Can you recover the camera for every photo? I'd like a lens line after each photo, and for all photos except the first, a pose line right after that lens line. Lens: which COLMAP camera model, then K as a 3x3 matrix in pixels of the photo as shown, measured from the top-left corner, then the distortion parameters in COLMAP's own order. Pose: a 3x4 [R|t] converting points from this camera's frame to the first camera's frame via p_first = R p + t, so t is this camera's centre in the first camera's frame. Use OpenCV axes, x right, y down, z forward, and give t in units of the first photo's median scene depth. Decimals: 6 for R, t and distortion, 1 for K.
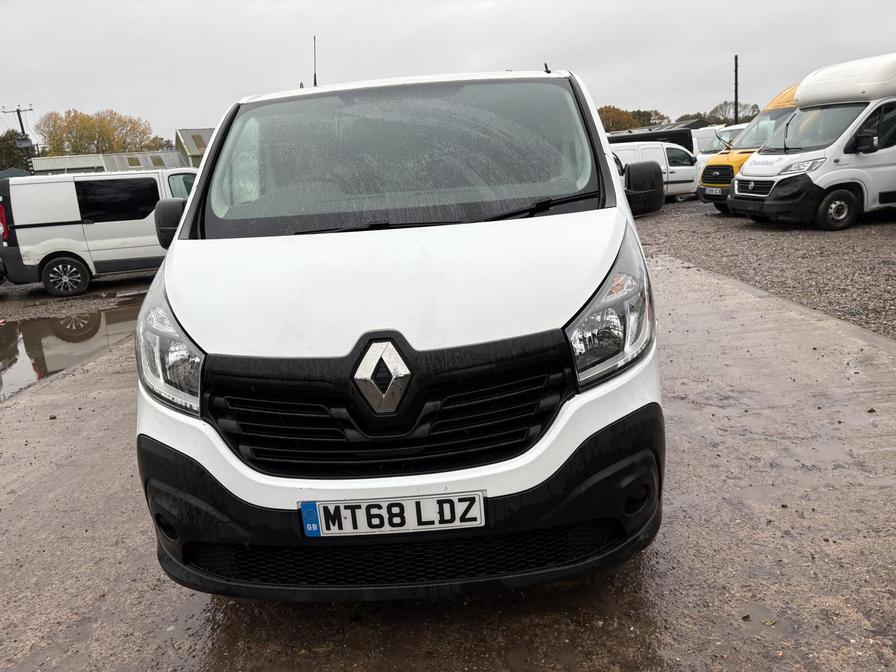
lens RADIAL K [[663.4, 0, 455.0], [0, 663.4, 341.2], [0, 0, 1]] dist [0.023027, -0.027008]
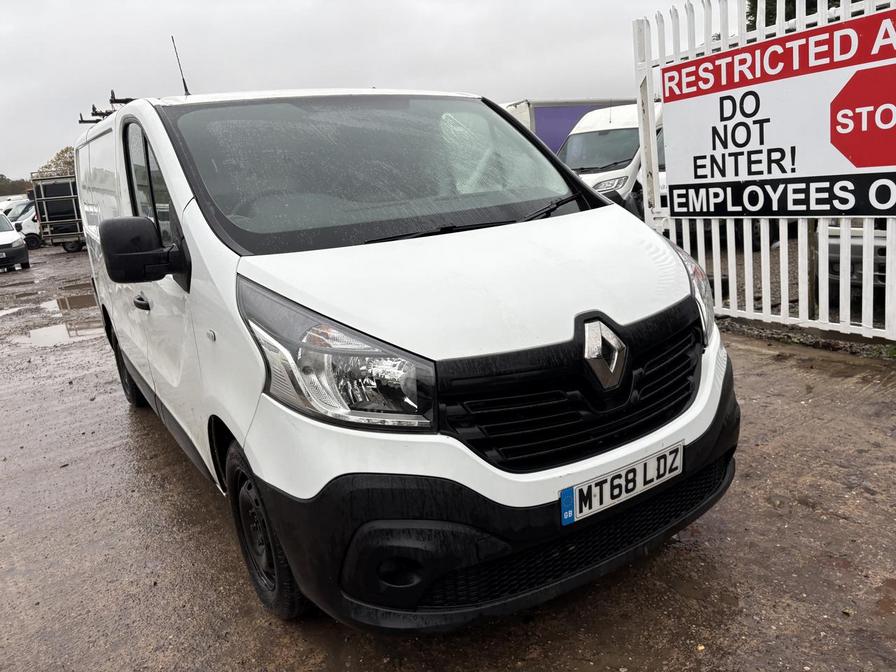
lens RADIAL K [[663.4, 0, 454.3], [0, 663.4, 335.5], [0, 0, 1]] dist [0.023027, -0.027008]
pose [[0.833058, -0.124054, 0.539096, -0.864957], [0.161195, 0.986676, -0.022043, 0.009796], [-0.529179, 0.105263, 0.841956, 0.224985]]
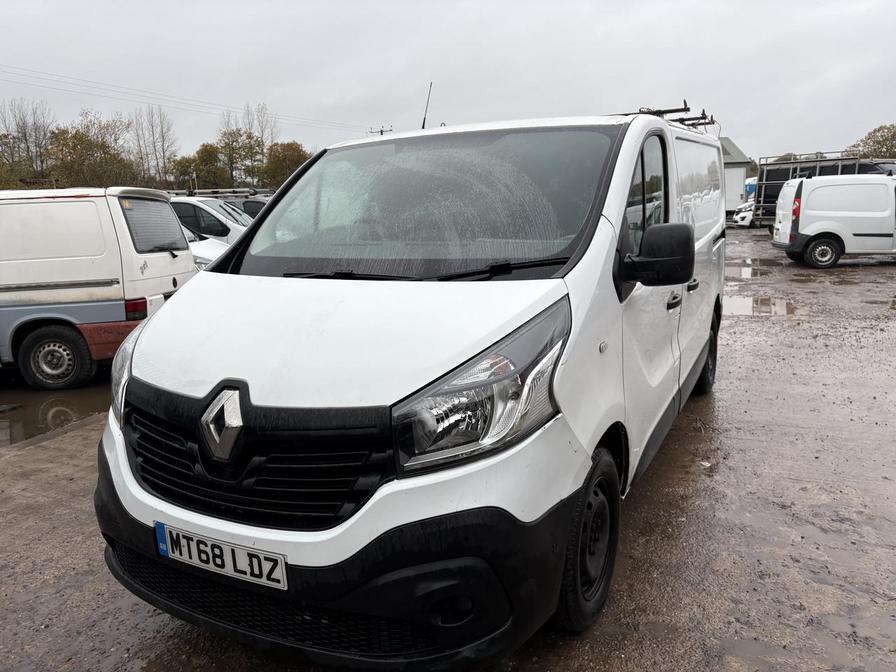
lens RADIAL K [[663.4, 0, 456.4], [0, 663.4, 339.6], [0, 0, 1]] dist [0.023027, -0.027008]
pose [[0.899978, 0.132554, -0.415294, 0.635998], [-0.144942, 0.989439, 0.001709, -0.131202], [0.411134, 0.058656, 0.909686, 0.178819]]
